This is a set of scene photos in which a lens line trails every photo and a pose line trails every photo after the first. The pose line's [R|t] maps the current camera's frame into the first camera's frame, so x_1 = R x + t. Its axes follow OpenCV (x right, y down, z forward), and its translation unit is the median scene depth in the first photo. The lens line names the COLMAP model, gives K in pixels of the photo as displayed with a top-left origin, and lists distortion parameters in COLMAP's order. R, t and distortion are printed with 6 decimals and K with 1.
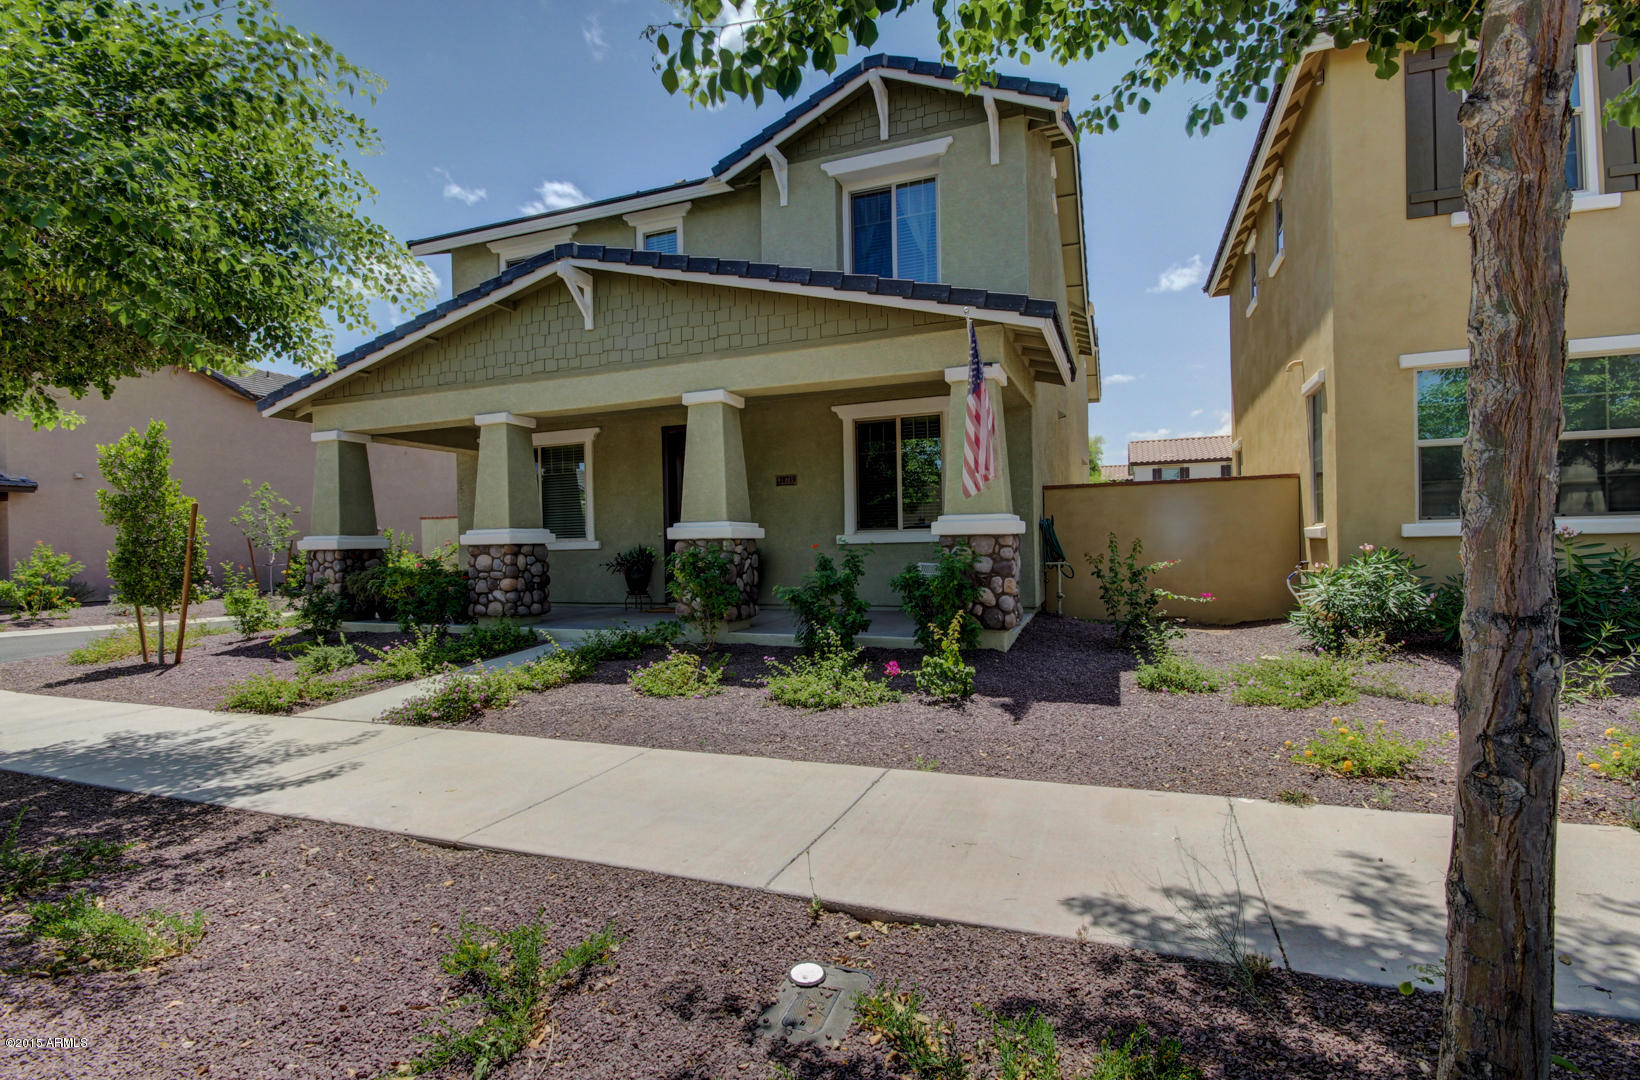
lens RADIAL K [[771.3, 0, 830.5], [0, 771.3, 545.1], [0, 0, 1]] dist [-0.002544, -0.001527]
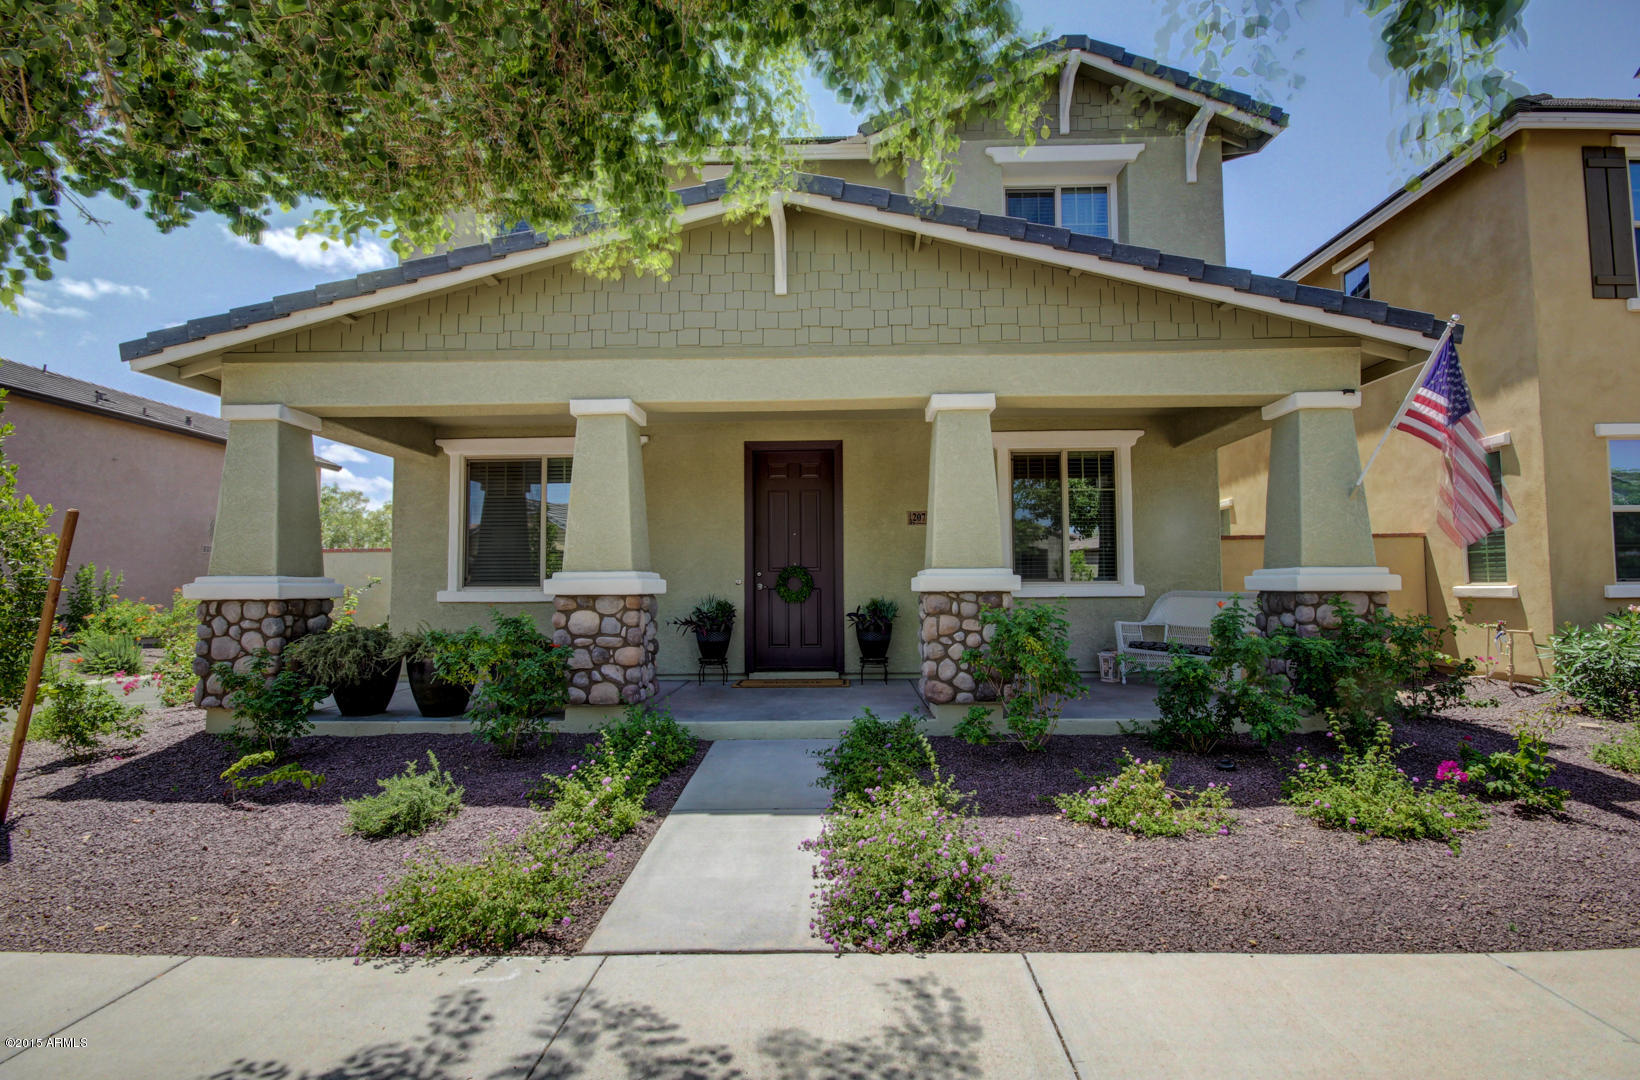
lens RADIAL K [[771.3, 0, 830.5], [0, 771.3, 545.1], [0, 0, 1]] dist [-0.002544, -0.001527]
pose [[0.940432, 0.032407, 0.338435, -0.479868], [-0.010709, 0.997776, -0.065785, -0.001977], [-0.339814, 0.058242, 0.938687, 0.313536]]
